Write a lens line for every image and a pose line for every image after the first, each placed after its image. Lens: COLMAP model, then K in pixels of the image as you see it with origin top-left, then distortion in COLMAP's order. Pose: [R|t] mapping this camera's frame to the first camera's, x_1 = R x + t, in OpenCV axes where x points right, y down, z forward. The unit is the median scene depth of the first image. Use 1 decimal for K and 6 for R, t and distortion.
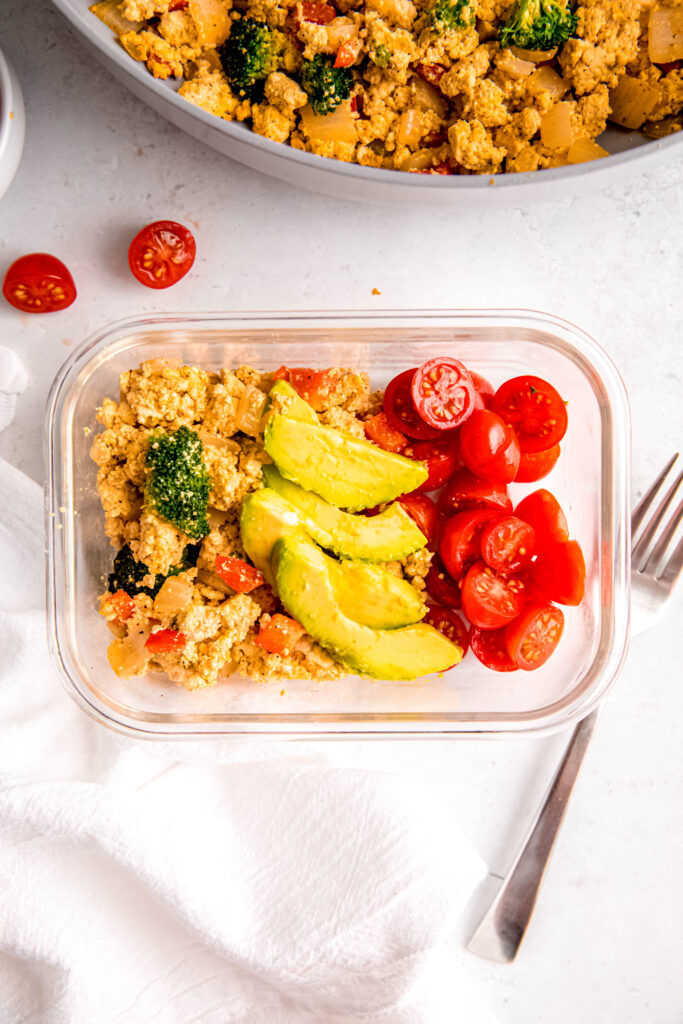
lens RADIAL K [[1218.6, 0, 344.4], [0, 1218.6, 497.4], [0, 0, 1]] dist [-0.060438, 0.013502]
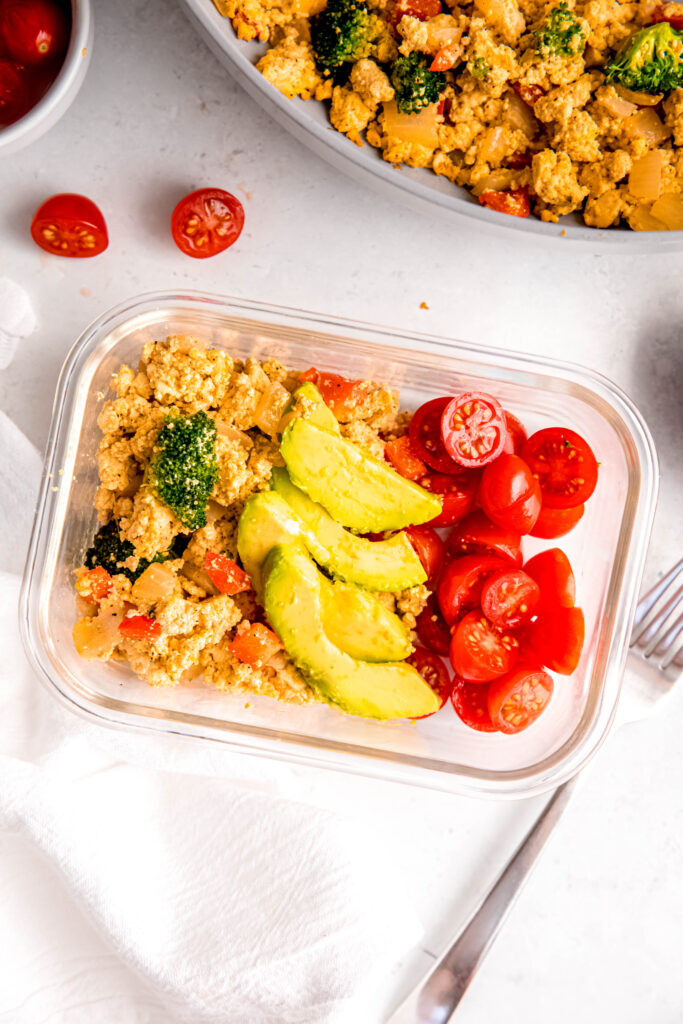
lens RADIAL K [[1957.7, 0, 341.5], [0, 1957.7, 512.0], [0, 0, 1]] dist [0.110711, -0.397315]
pose [[0.980880, 0.193103, 0.024196, -0.044818], [-0.192982, 0.981175, -0.007250, 0.009100], [-0.025140, 0.002442, 0.999681, -0.529509]]
